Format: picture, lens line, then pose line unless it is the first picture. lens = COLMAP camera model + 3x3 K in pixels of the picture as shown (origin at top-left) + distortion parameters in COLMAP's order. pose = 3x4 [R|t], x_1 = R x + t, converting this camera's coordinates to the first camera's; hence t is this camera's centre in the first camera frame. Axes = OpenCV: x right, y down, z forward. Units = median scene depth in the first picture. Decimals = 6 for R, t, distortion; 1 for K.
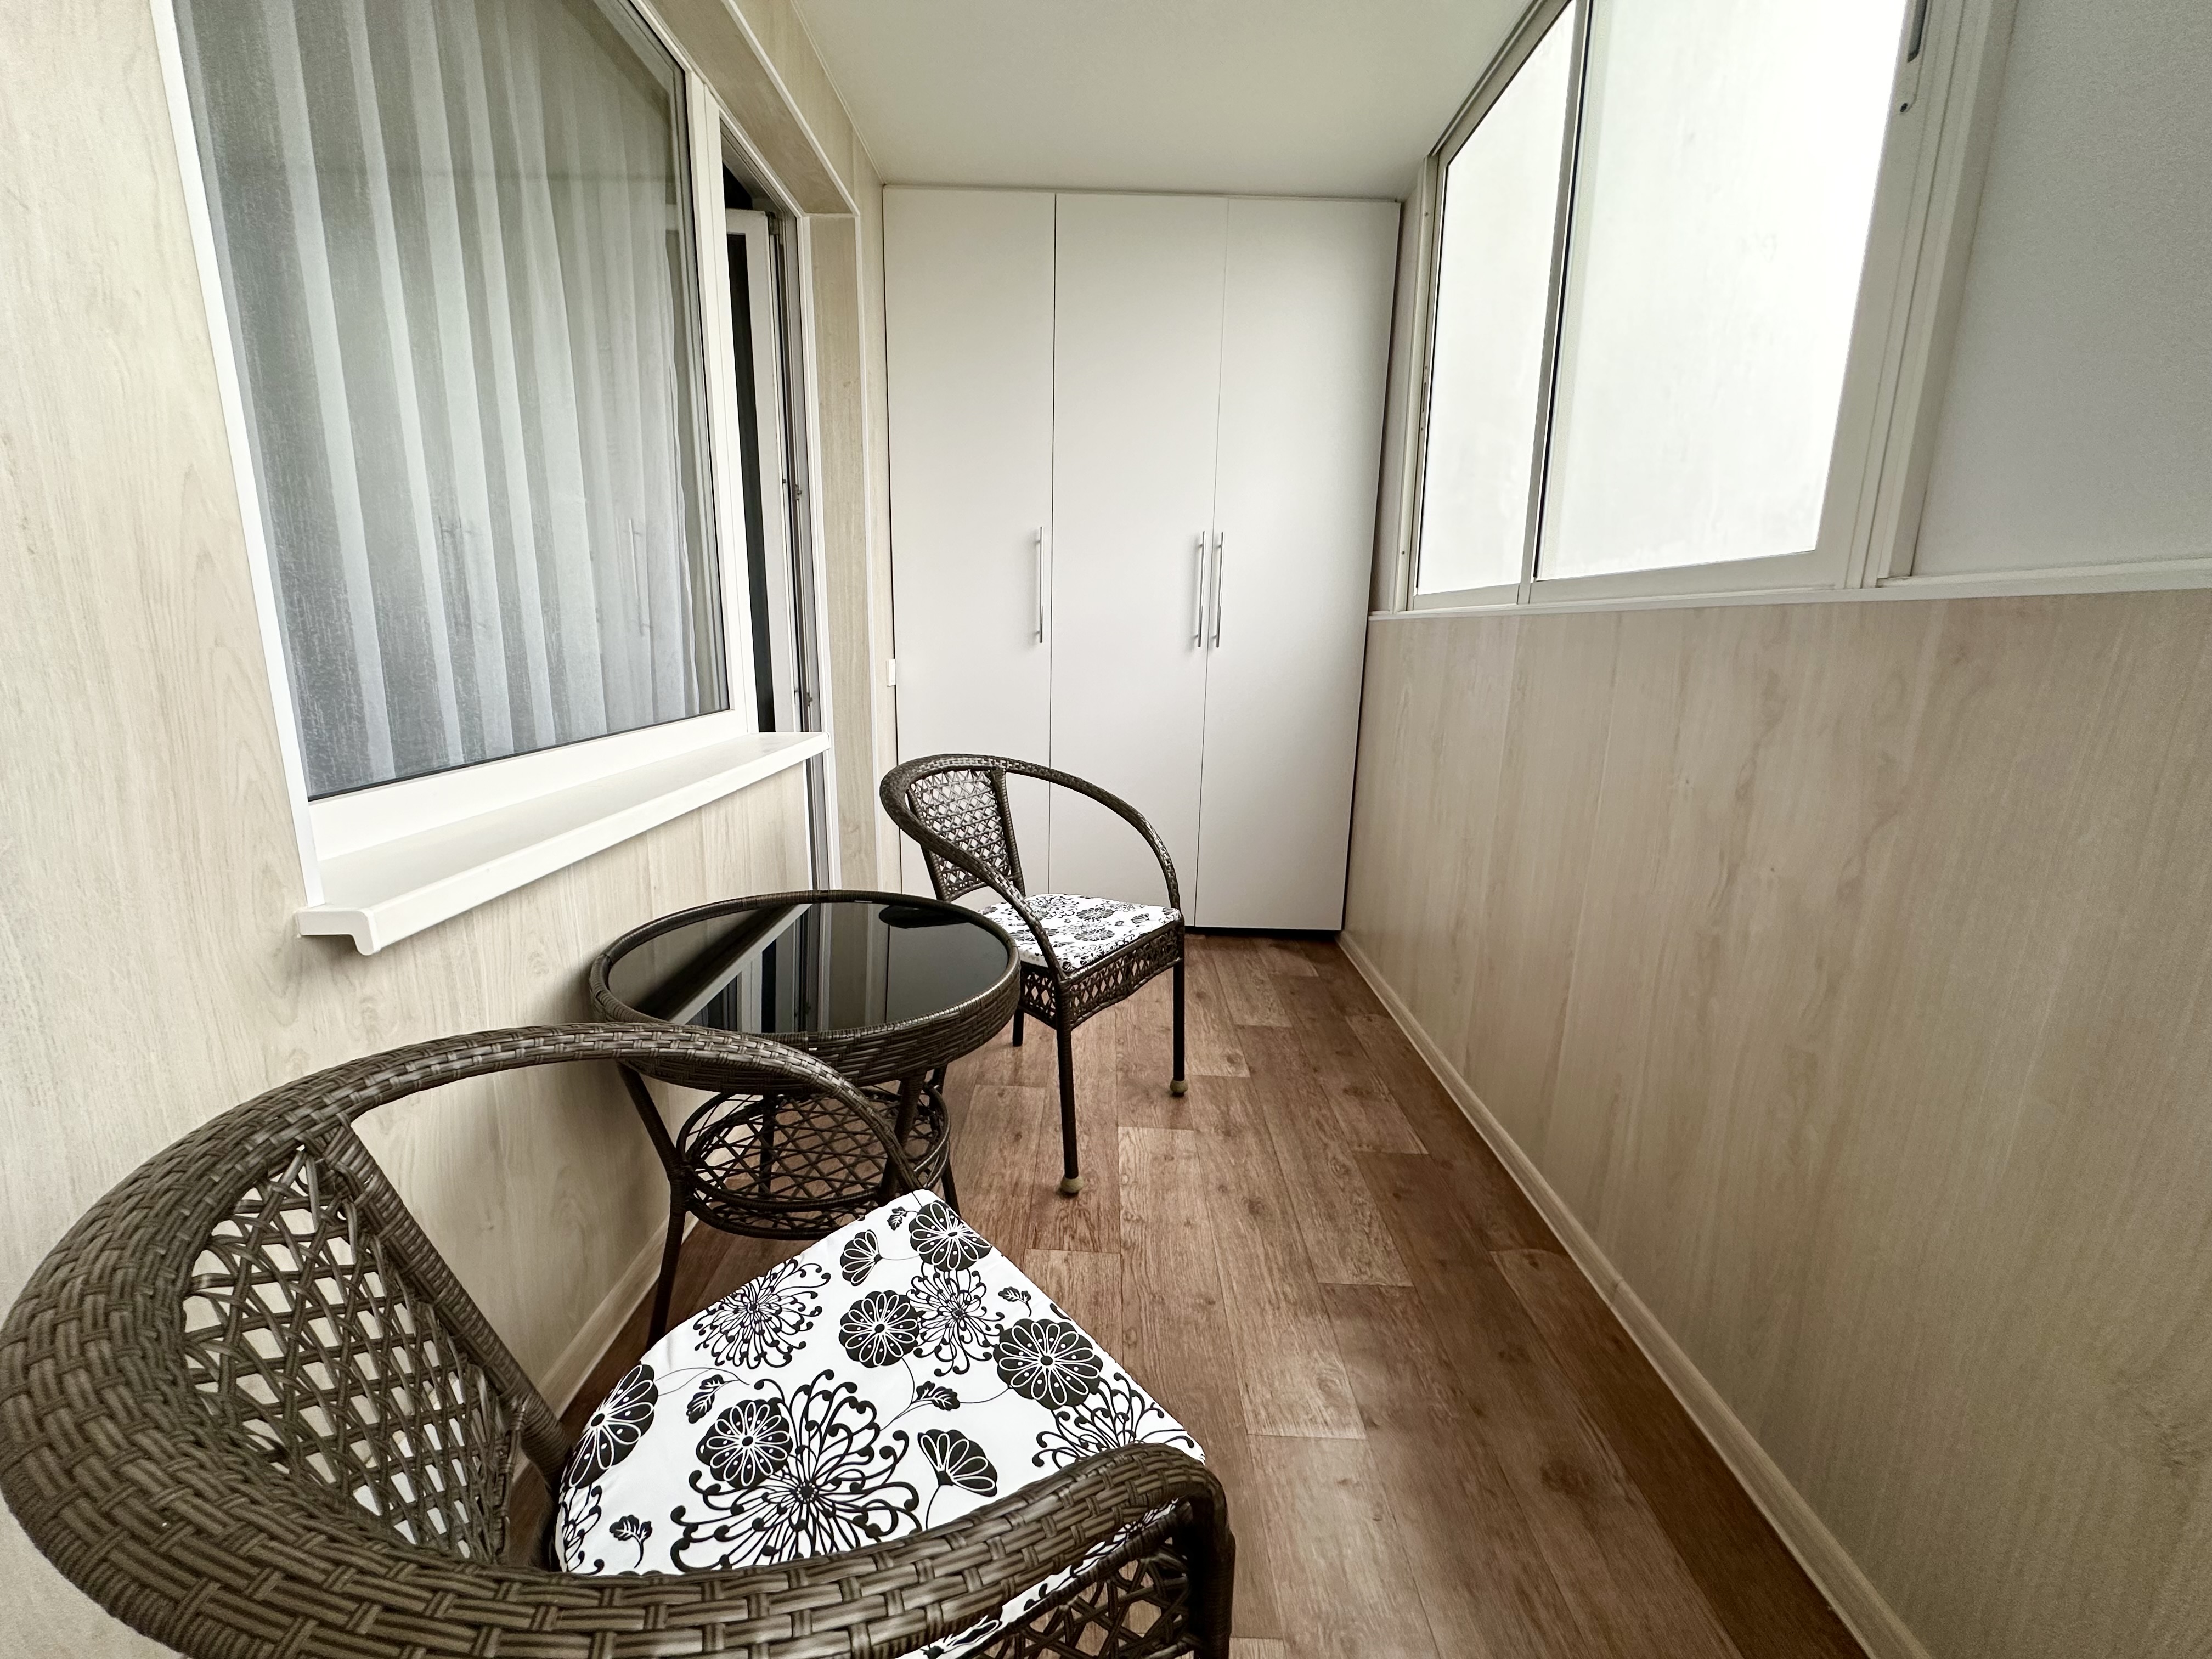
lens RADIAL K [[879.9, 0, 1109.4], [0, 879.9, 819.8], [0, 0, 1]] dist [-0.001762, 0.000411]
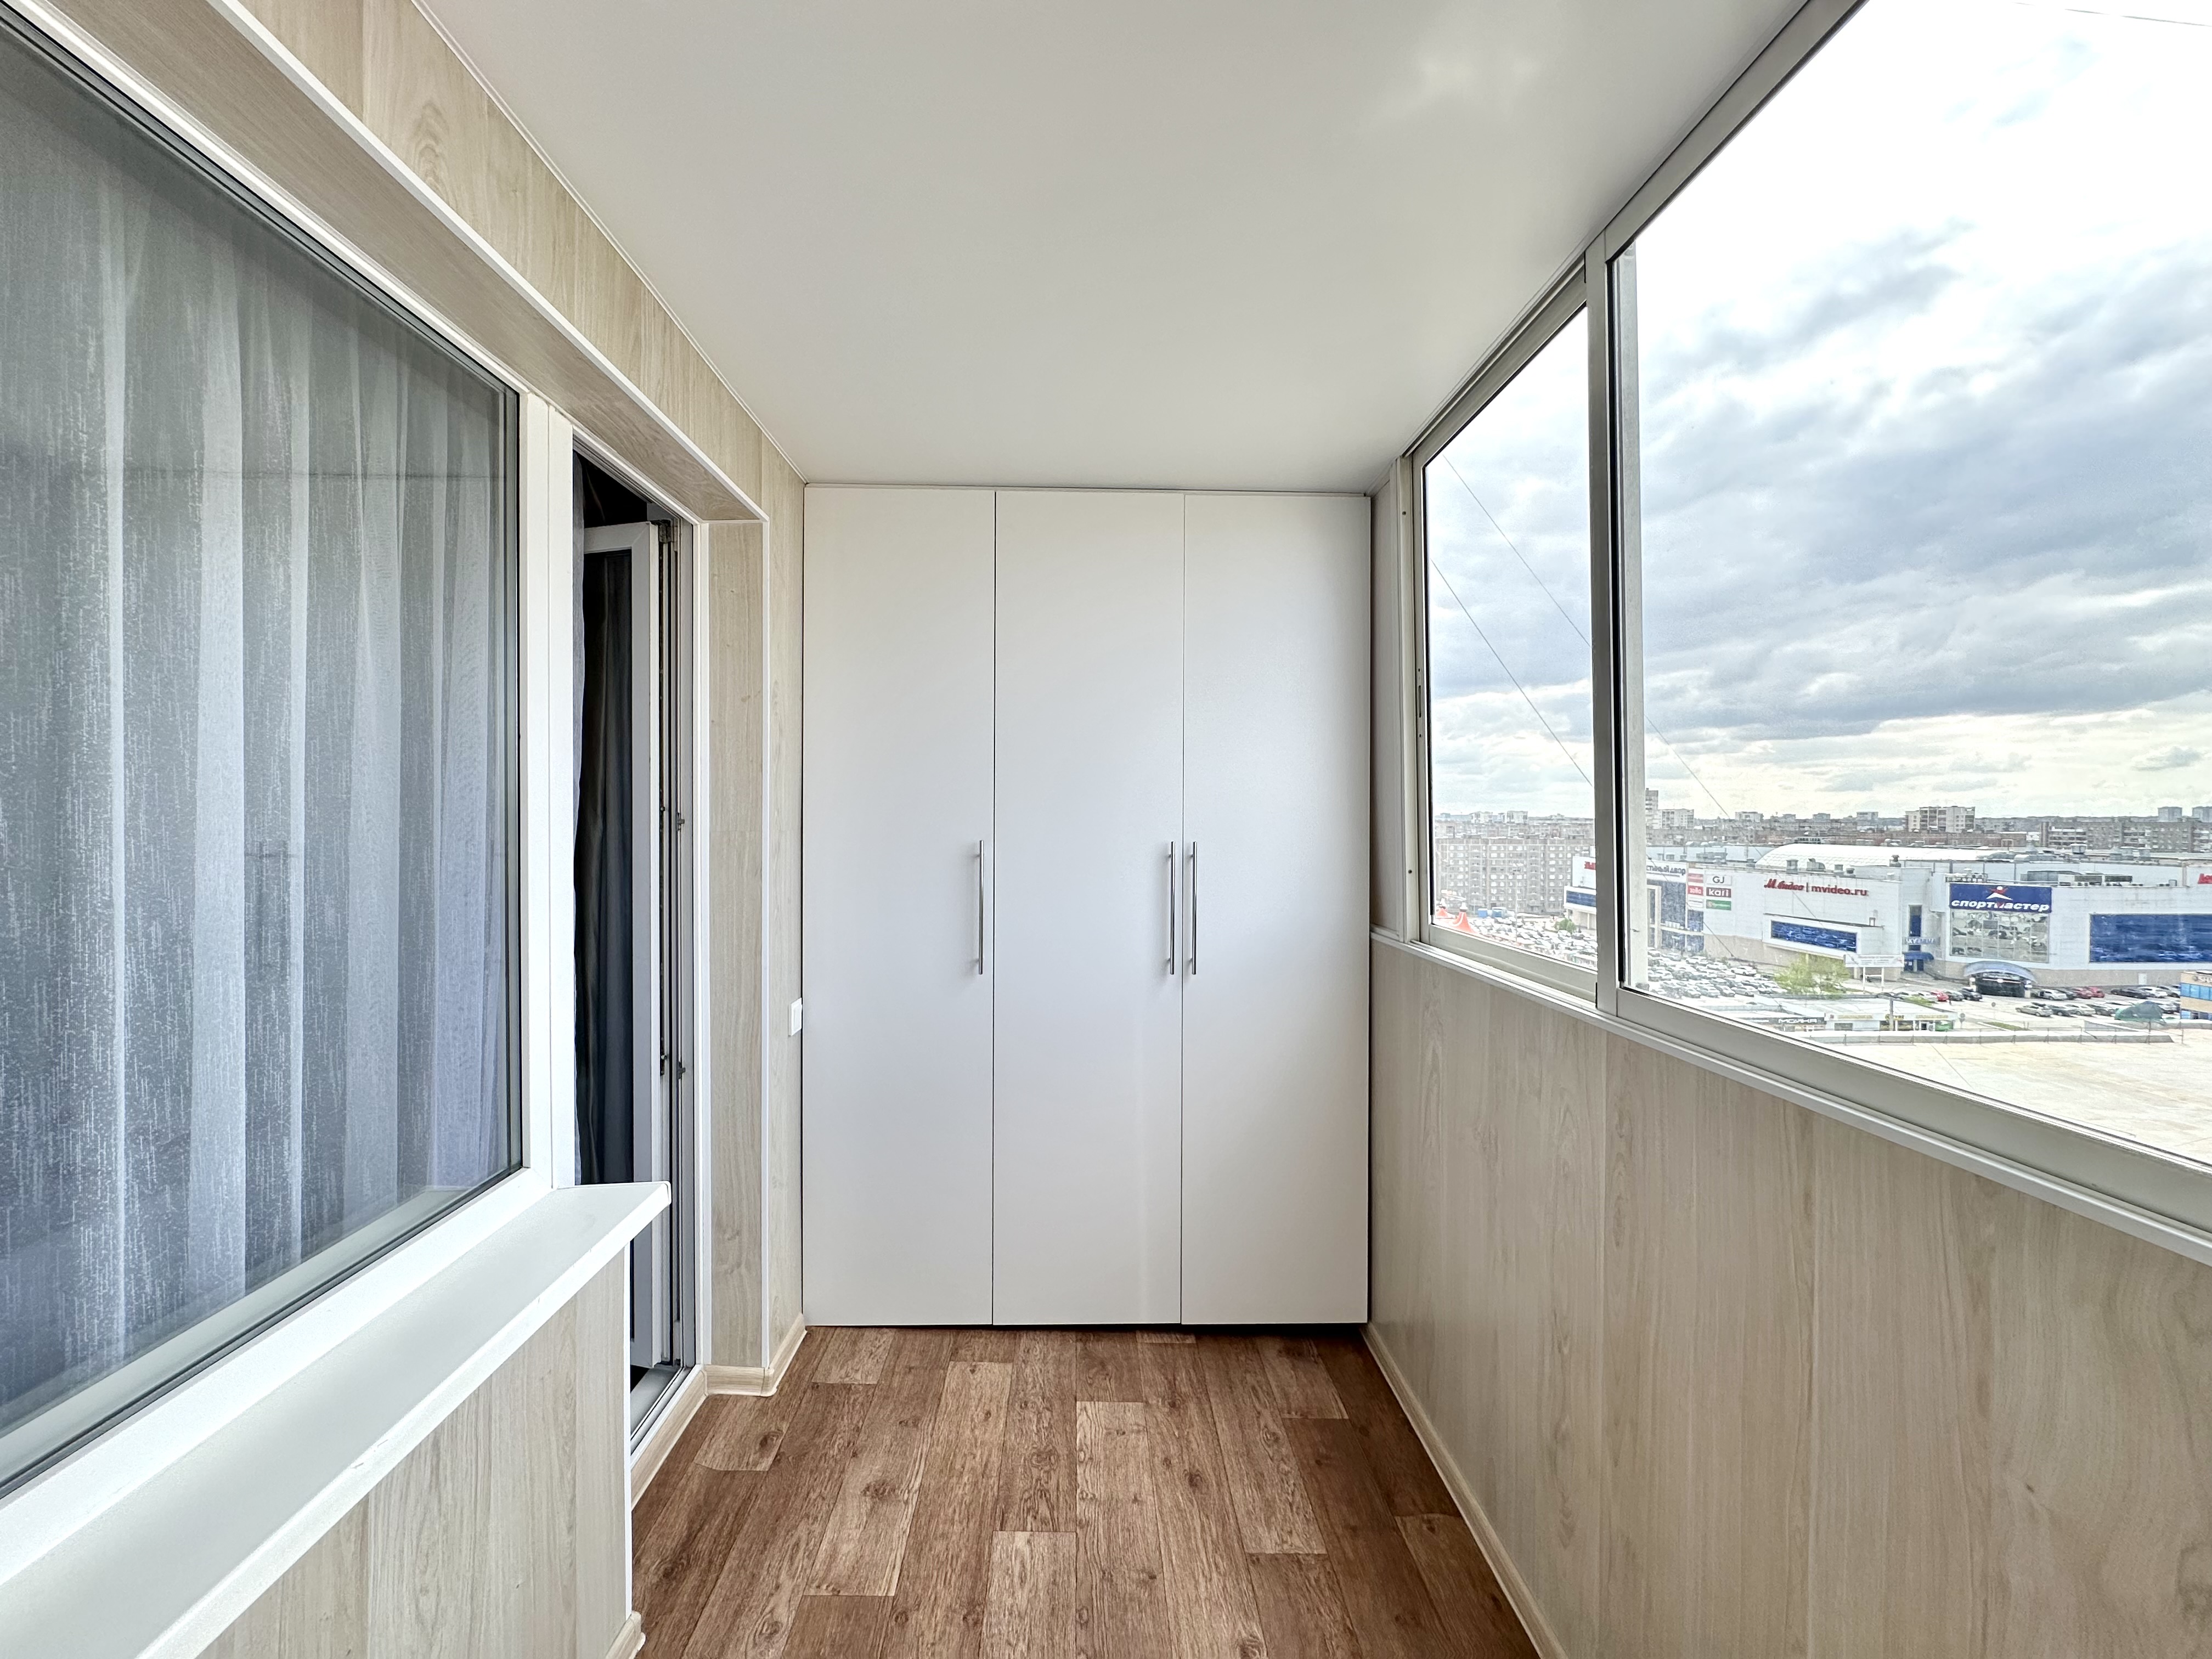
lens RADIAL K [[879.9, 0, 1109.5], [0, 879.9, 822.9], [0, 0, 1]] dist [-0.001762, 0.000411]
pose [[0.999221, -0.019145, 0.034496, 0.018745], [0.025903, 0.977869, -0.207608, -0.185892], [-0.029758, 0.208340, 0.977604, 0.180225]]
